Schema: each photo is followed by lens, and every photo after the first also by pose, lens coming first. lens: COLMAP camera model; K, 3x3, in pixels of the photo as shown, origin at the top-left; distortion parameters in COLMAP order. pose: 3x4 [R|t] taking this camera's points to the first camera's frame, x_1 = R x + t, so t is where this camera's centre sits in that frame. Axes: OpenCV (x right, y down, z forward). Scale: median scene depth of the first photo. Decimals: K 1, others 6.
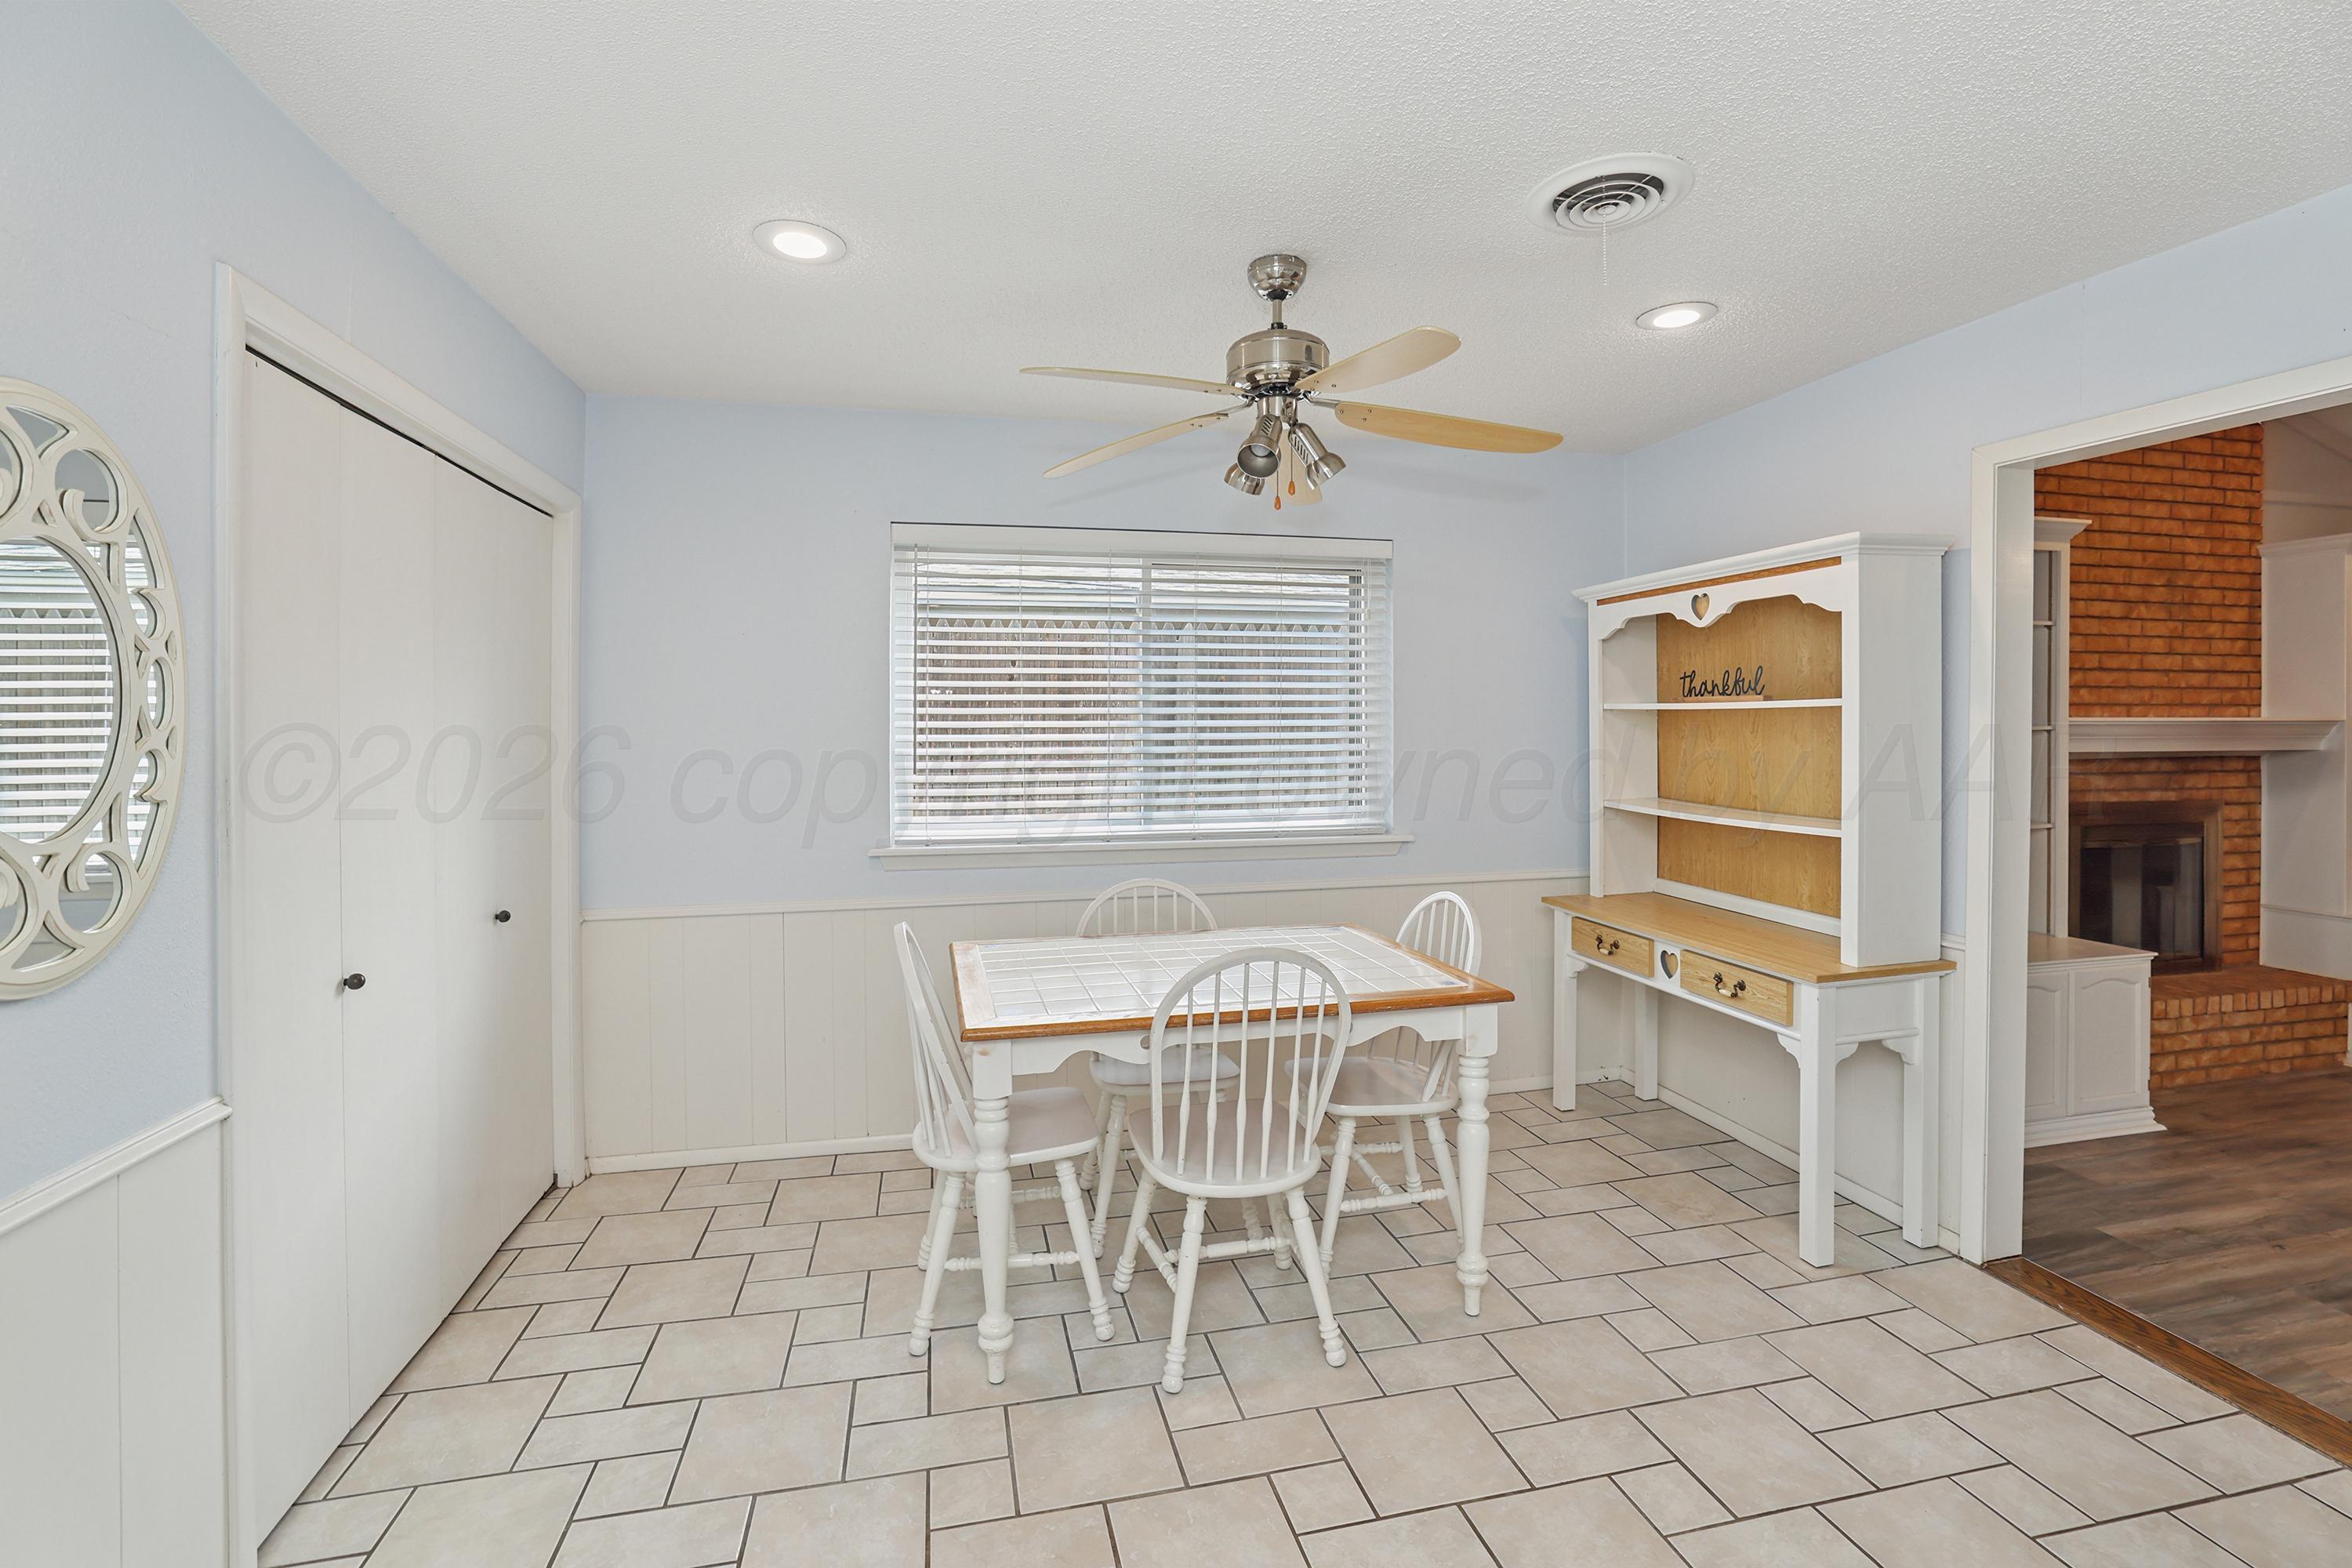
lens RADIAL K [[1037.4, 0, 1172.1], [0, 1037.4, 733.0], [0, 0, 1]] dist [-0.035210, 0.016775]
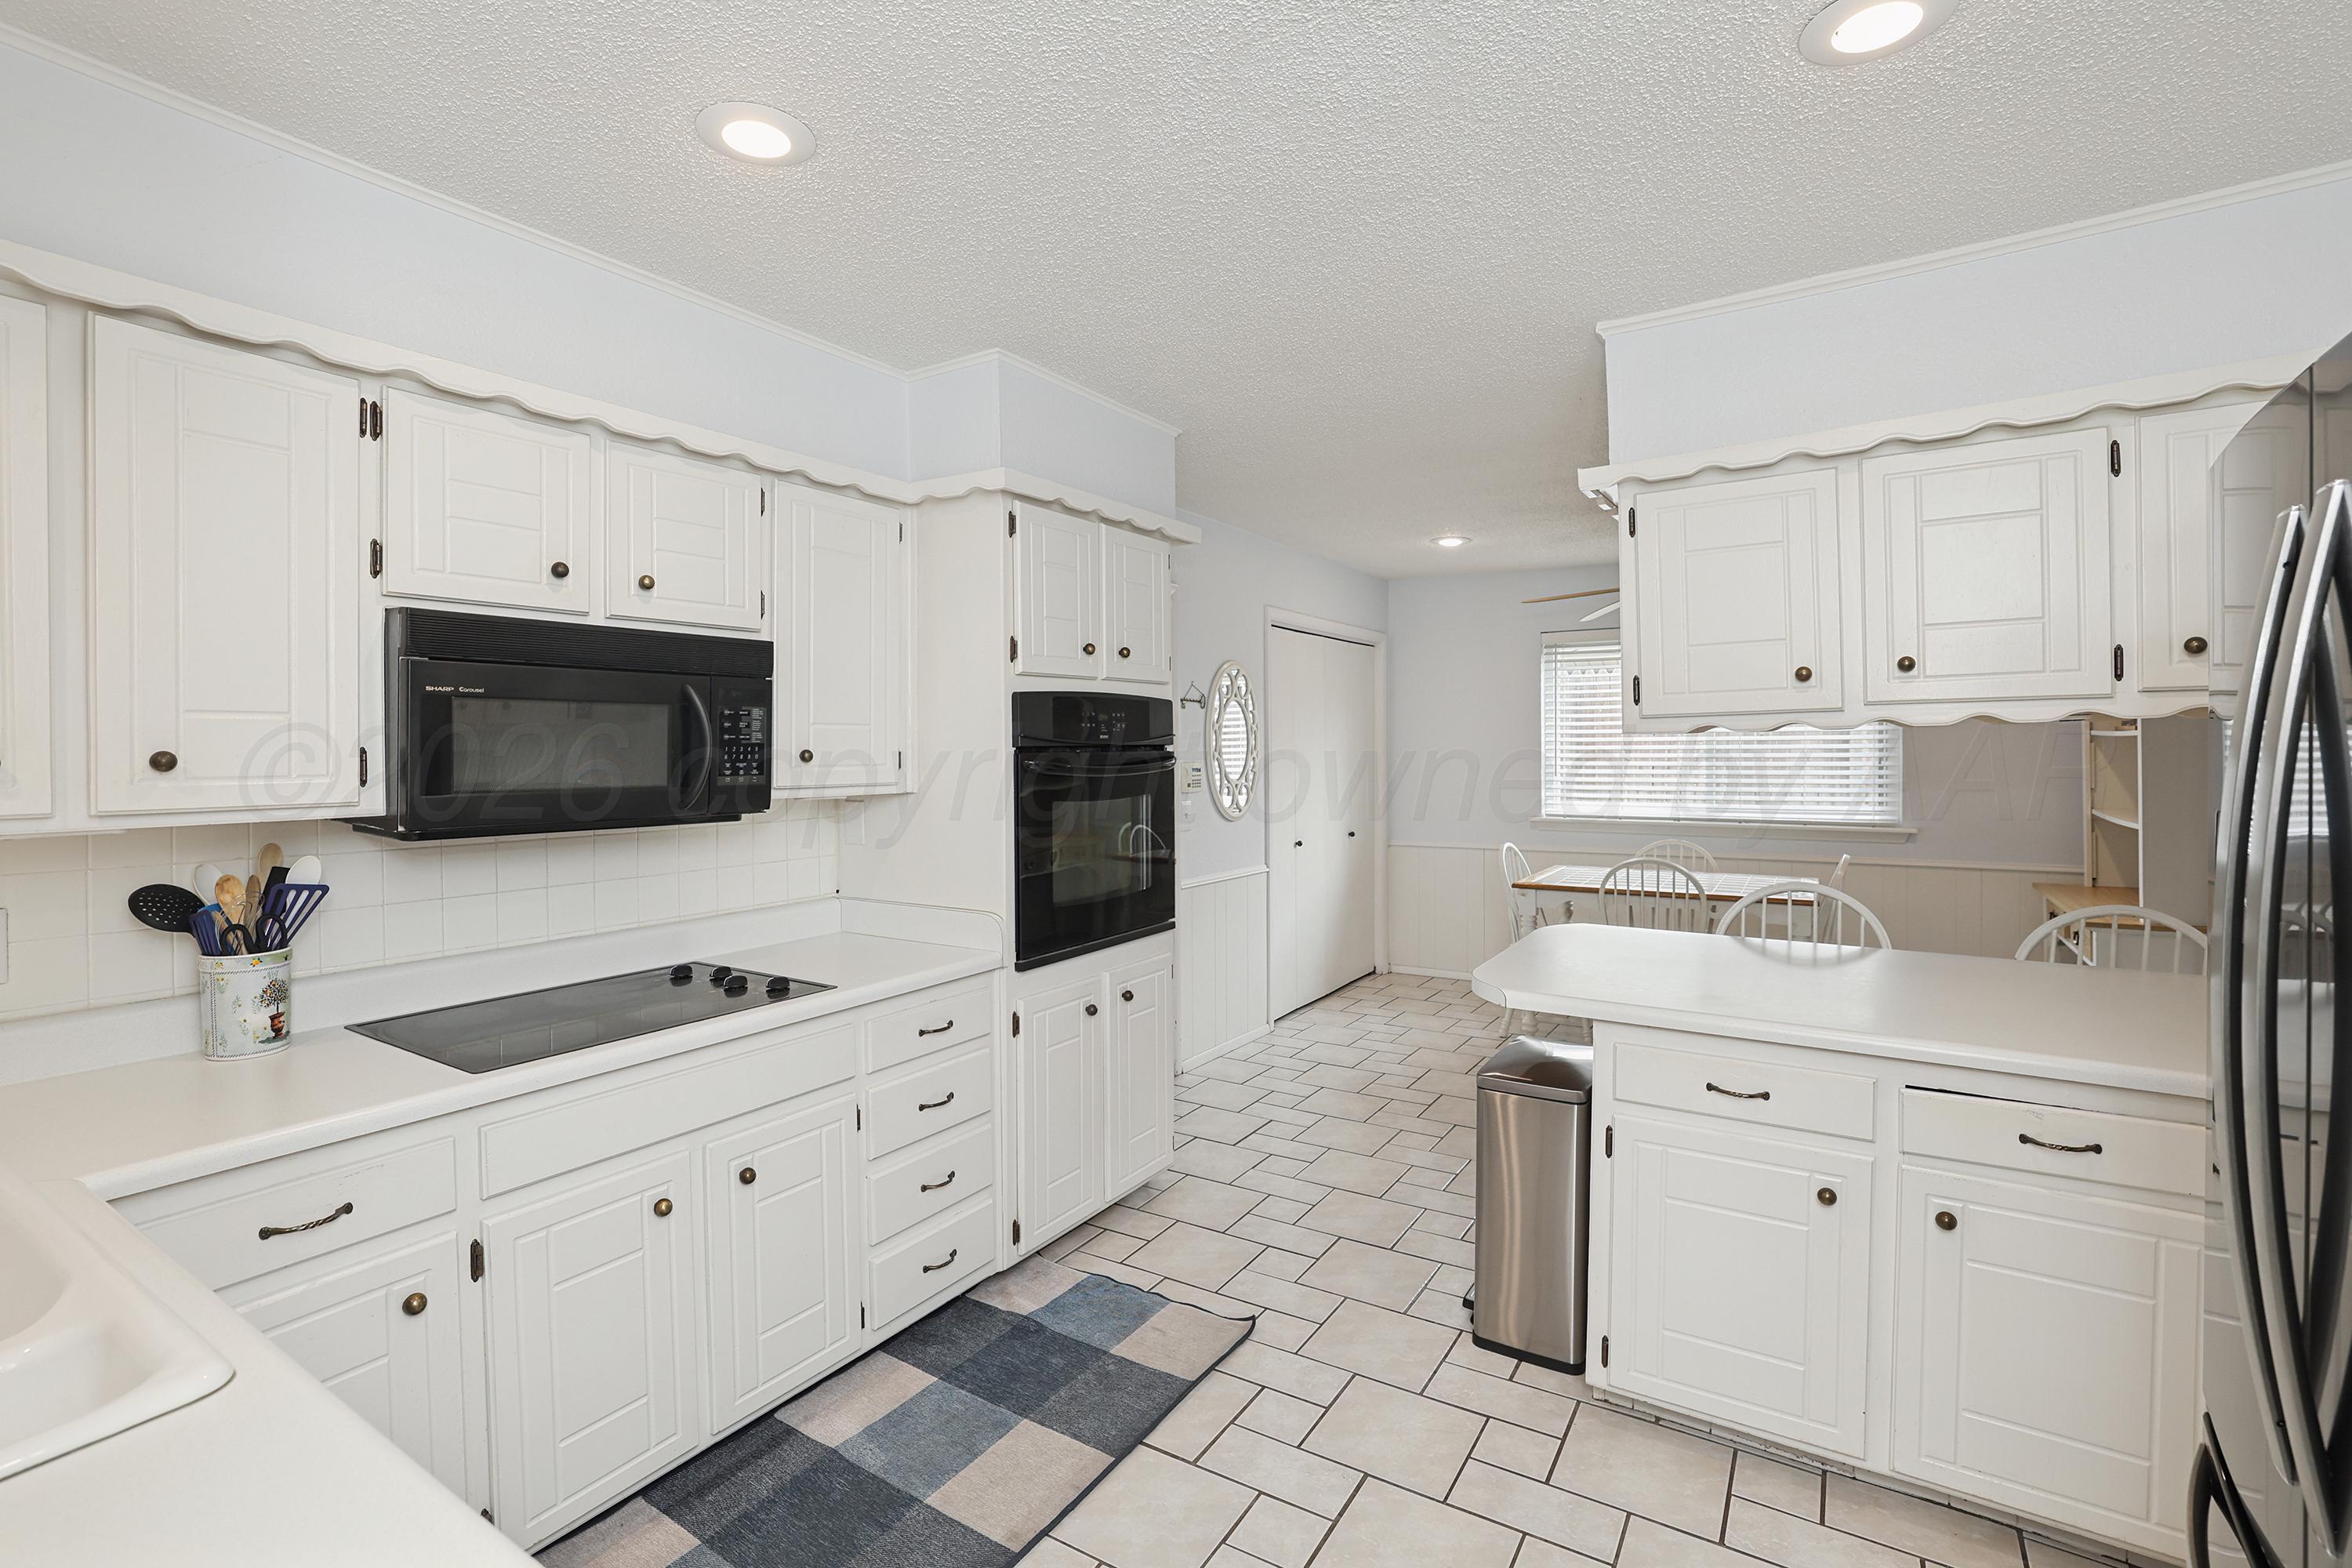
lens RADIAL K [[1037.4, 0, 1172.1], [0, 1037.4, 733.0], [0, 0, 1]] dist [-0.035210, 0.016775]
pose [[0.700042, -0.025728, -0.713638, 0.550365], [0.014809, 0.999659, -0.021513, -0.007259], [0.713948, 0.004492, 0.700184, -0.683697]]
